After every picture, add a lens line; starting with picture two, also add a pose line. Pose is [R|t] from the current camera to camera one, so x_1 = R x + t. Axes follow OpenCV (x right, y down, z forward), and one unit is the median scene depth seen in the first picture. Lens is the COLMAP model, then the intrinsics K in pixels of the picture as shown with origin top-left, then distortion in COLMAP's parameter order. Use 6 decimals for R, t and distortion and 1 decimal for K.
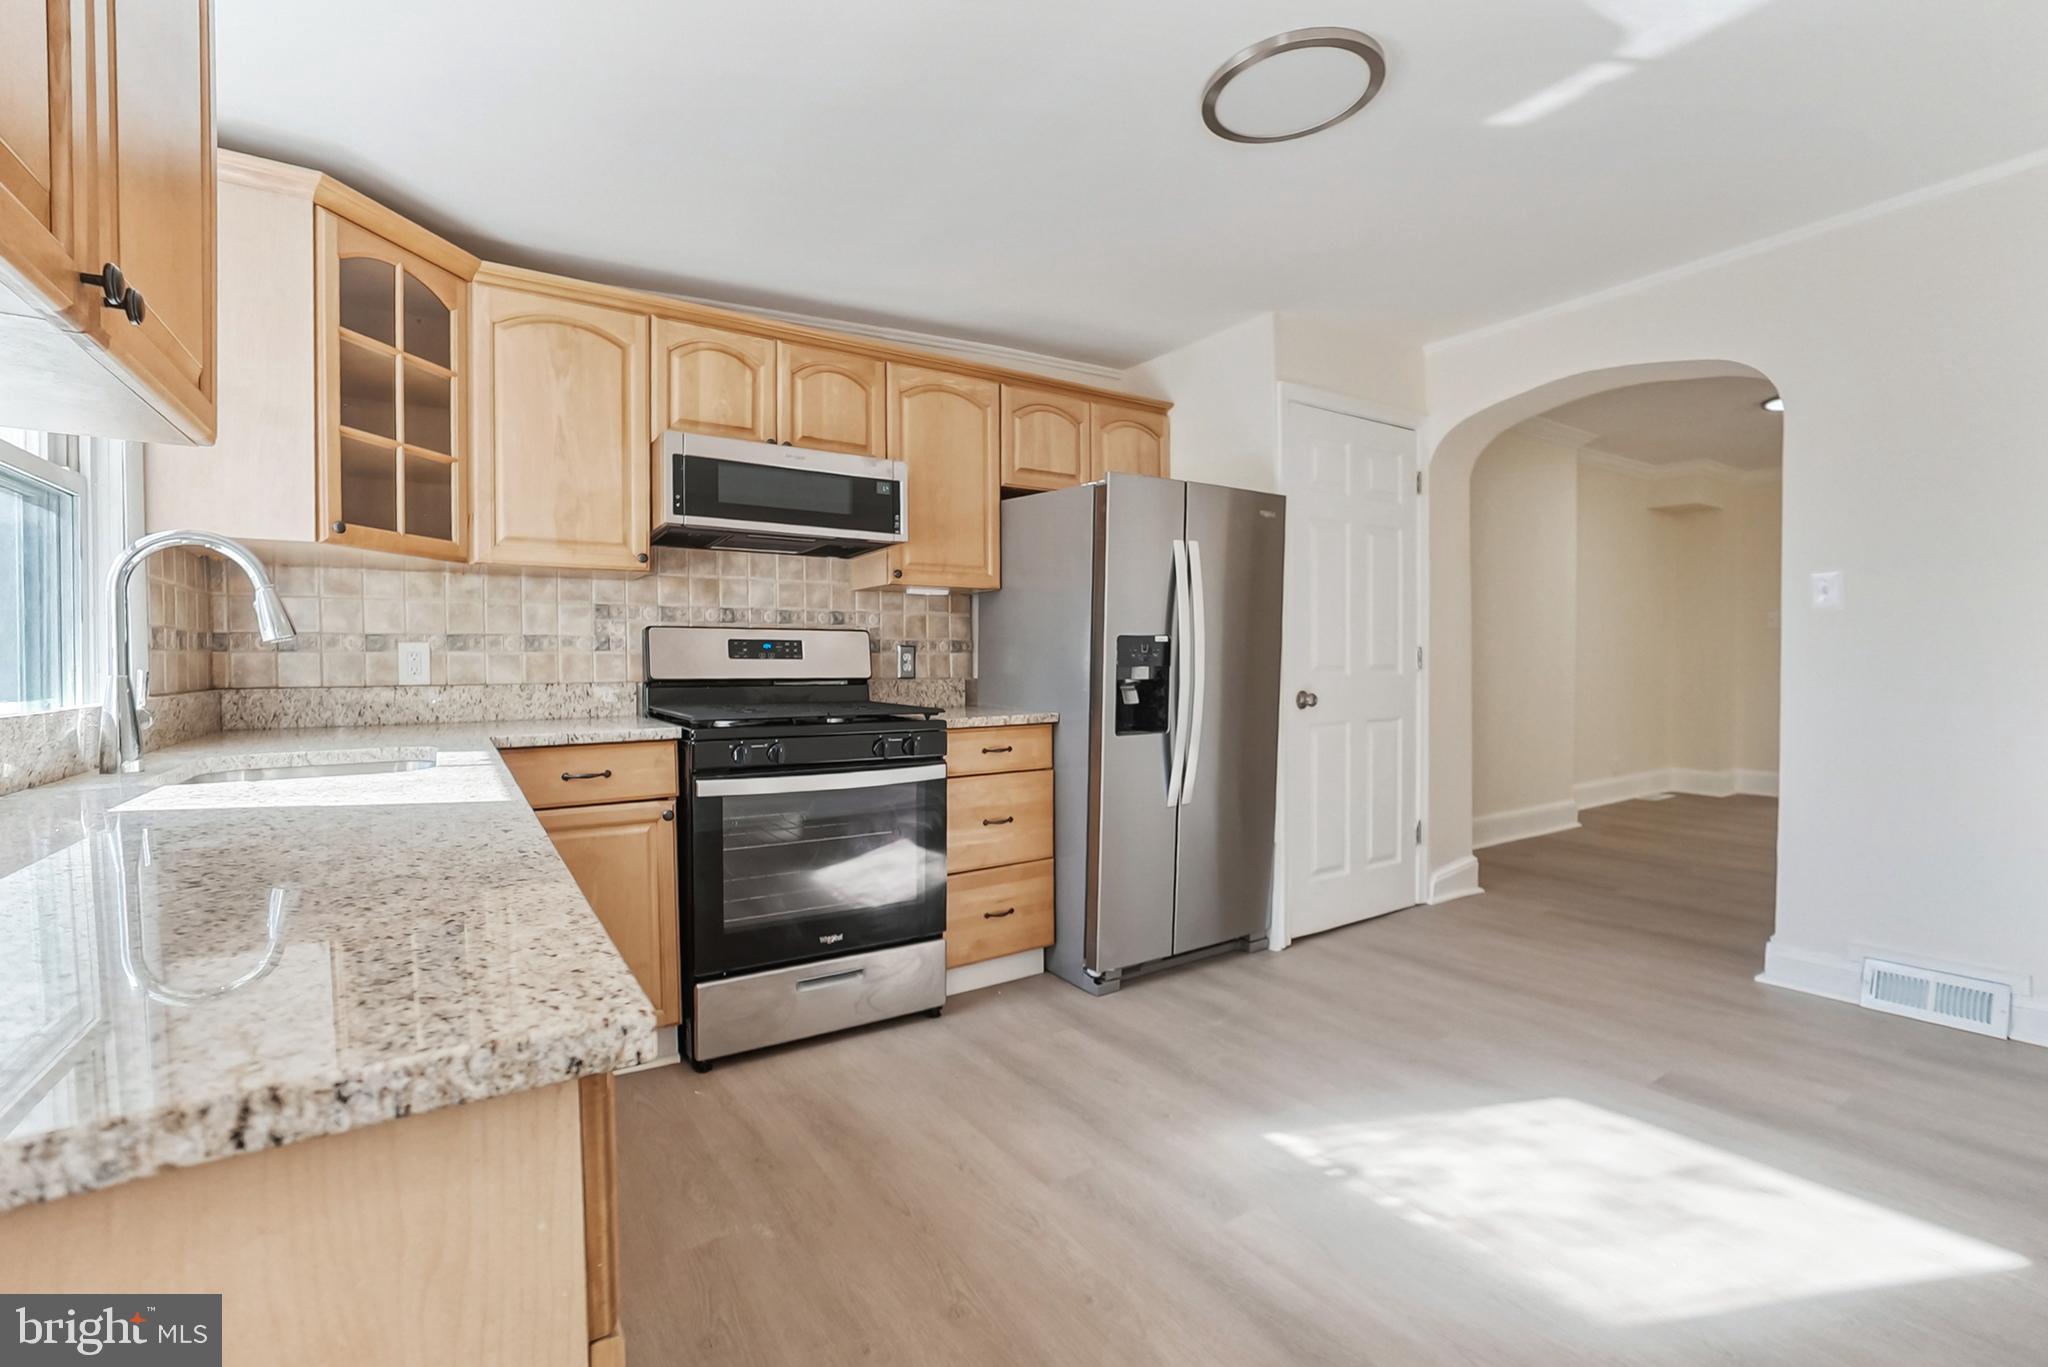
lens RADIAL K [[901.5, 0, 1018.4], [0, 901.5, 676.1], [0, 0, 1]] dist [-0.043447, 0.019404]
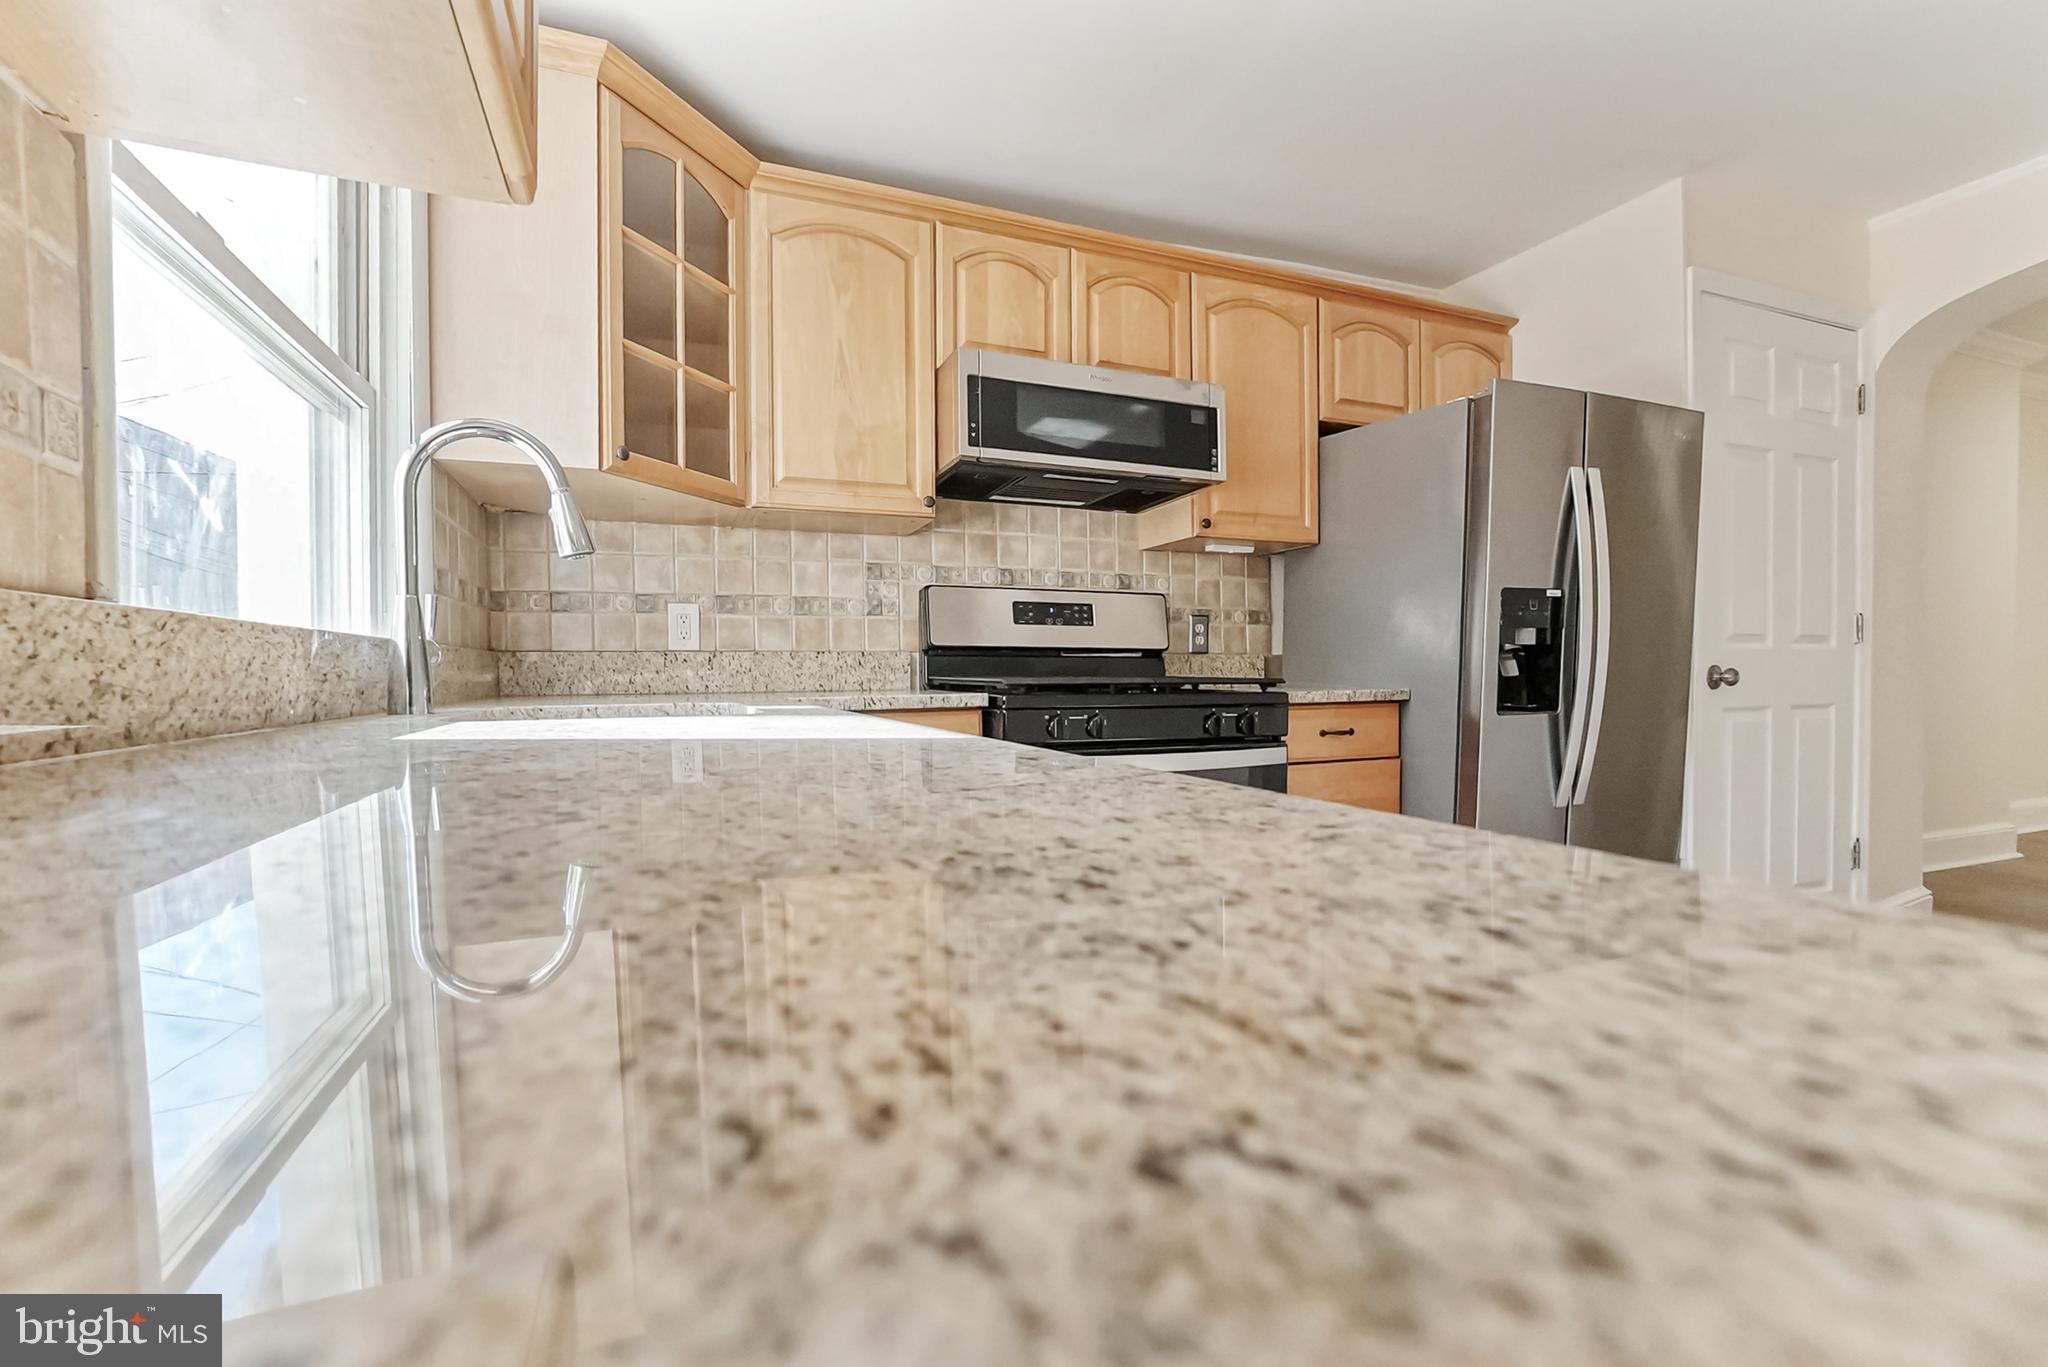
lens RADIAL K [[905.4, 0, 1010.6], [0, 905.4, 686.9], [0, 0, 1]] dist [-0.032668, 0.000465]
pose [[0.980255, 0.002123, -0.197726, -0.160585], [-0.001770, 0.999997, 0.001962, 0.040866], [0.197729, -0.001574, 0.980255, 0.155165]]
